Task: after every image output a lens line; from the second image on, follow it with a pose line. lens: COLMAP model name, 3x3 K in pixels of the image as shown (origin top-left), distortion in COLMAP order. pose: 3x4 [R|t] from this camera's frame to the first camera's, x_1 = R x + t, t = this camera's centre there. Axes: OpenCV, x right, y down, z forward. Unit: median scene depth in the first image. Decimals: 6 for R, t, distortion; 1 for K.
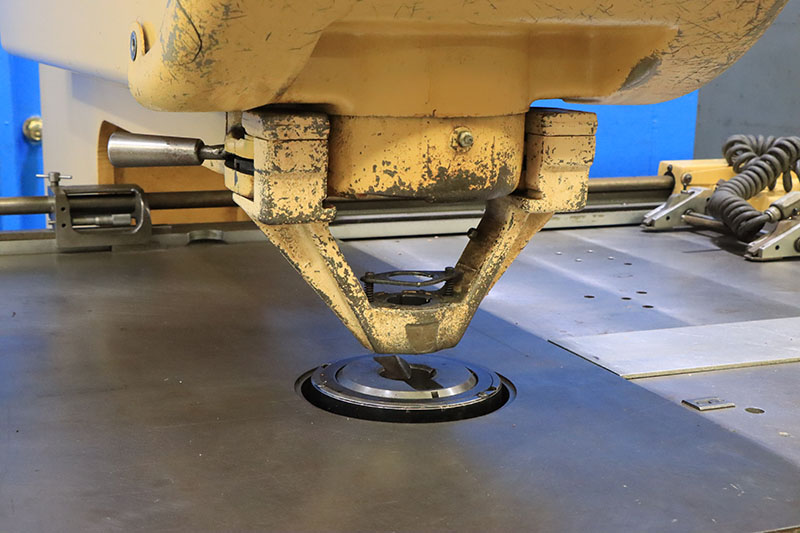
lens RADIAL K [[1101.1, 0, 400.0], [0, 1101.1, 266.5], [0, 0, 1]] dist [0.000730, -0.001027]
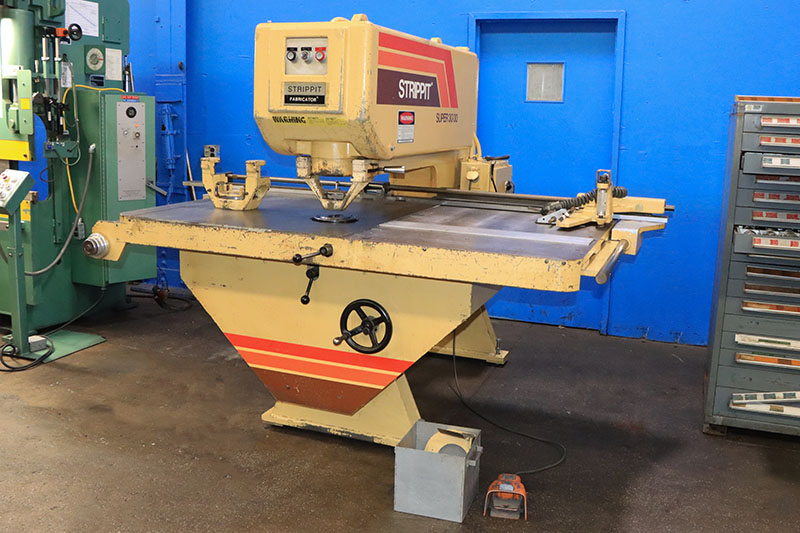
lens RADIAL K [[781.0, 0, 400.0], [0, 781.0, 266.5], [0, 0, 1]] dist [-0.097104, 0.010556]
pose [[0.725242, 0.139428, -0.674229, 2.681689], [-0.156676, 0.987009, 0.035580, 0.163245], [0.670431, 0.079831, 0.737665, -1.300978]]
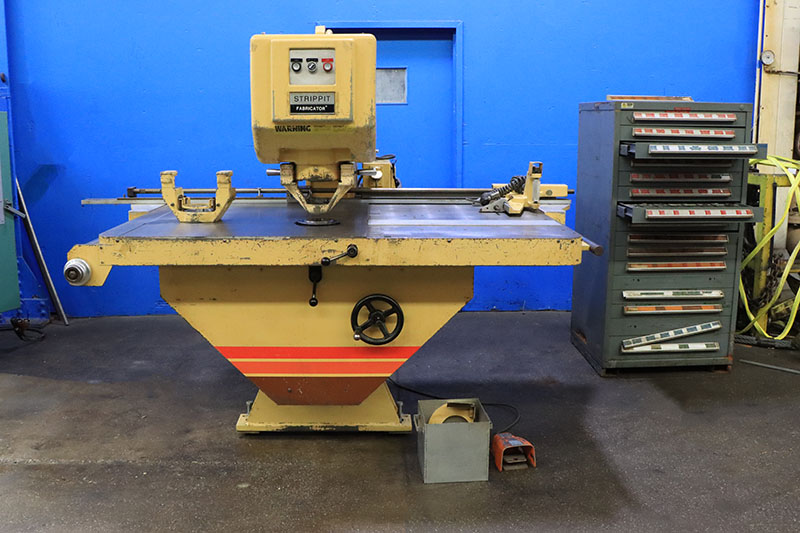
lens RADIAL K [[768.2, 0, 400.0], [0, 768.2, 266.5], [0, 0, 1]] dist [-0.124217, 0.005606]
pose [[0.934987, 0.053491, -0.350626, 1.672263], [-0.058480, 0.998282, -0.003647, 0.323001], [0.349828, 0.023914, 0.936509, -2.165493]]
